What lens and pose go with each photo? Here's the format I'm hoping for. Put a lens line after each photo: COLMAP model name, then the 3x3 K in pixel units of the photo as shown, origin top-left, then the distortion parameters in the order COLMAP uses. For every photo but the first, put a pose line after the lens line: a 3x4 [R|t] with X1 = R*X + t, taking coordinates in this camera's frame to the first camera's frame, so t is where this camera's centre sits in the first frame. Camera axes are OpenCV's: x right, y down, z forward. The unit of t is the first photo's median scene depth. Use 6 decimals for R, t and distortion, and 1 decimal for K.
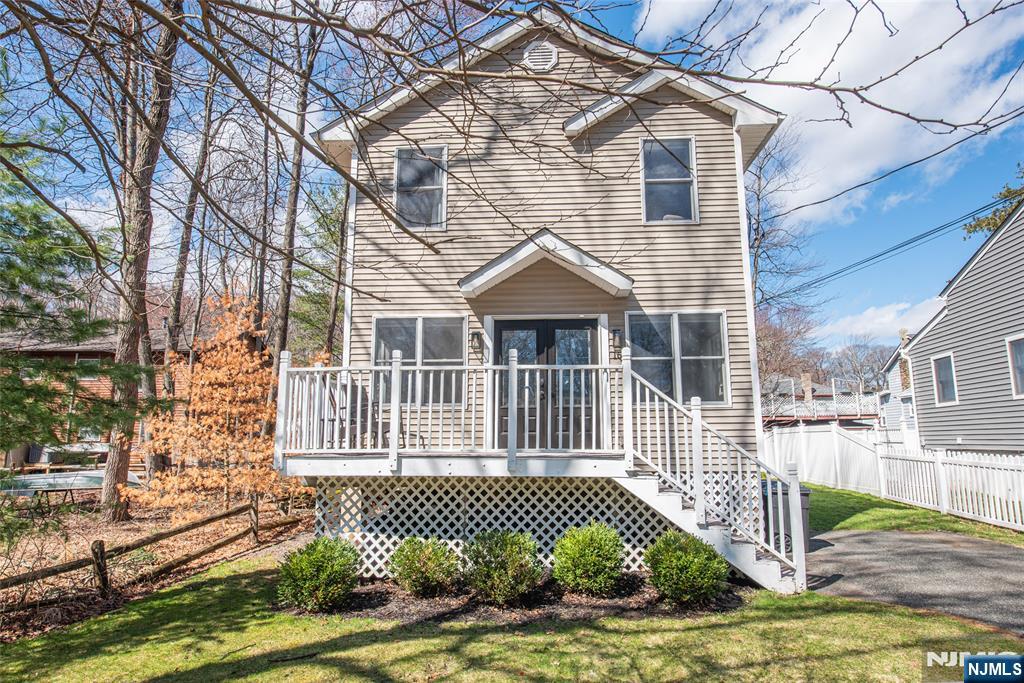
lens RADIAL K [[539.0, 0, 512.0], [0, 539.0, 341.5], [0, 0, 1]] dist [-0.023976, 0.000111]
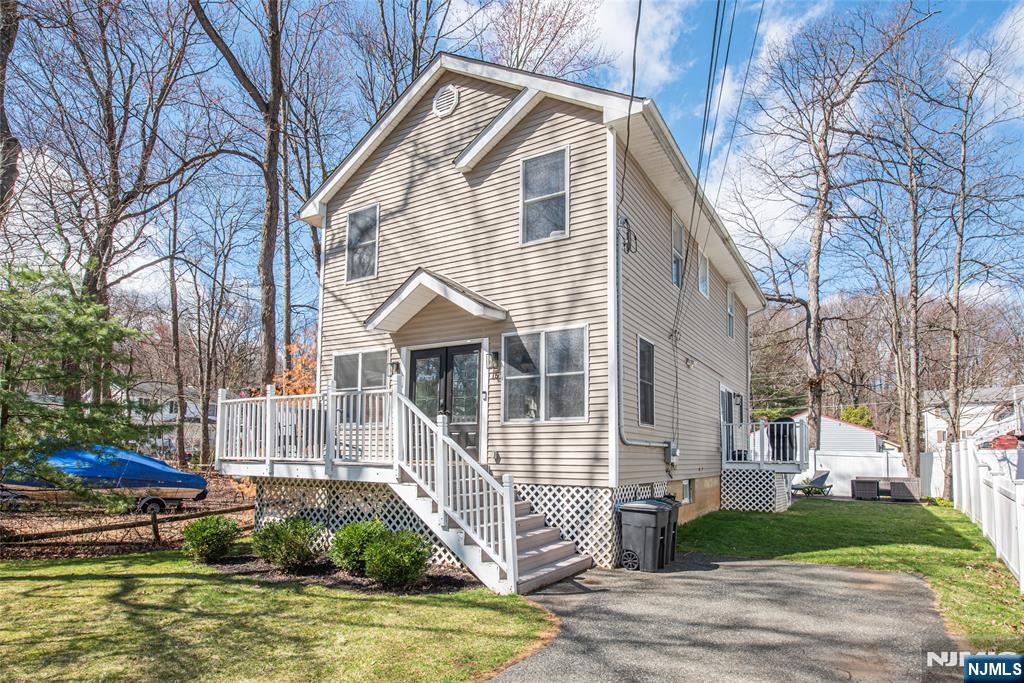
lens RADIAL K [[571.8, 0, 511.0], [0, 571.8, 386.9], [0, 0, 1]] dist [-0.002982, -0.000408]
pose [[0.882507, -0.043930, -0.468243, 0.752191], [0.070170, 0.996783, 0.038732, 0.005740], [0.465035, -0.067038, 0.882751, 0.008857]]
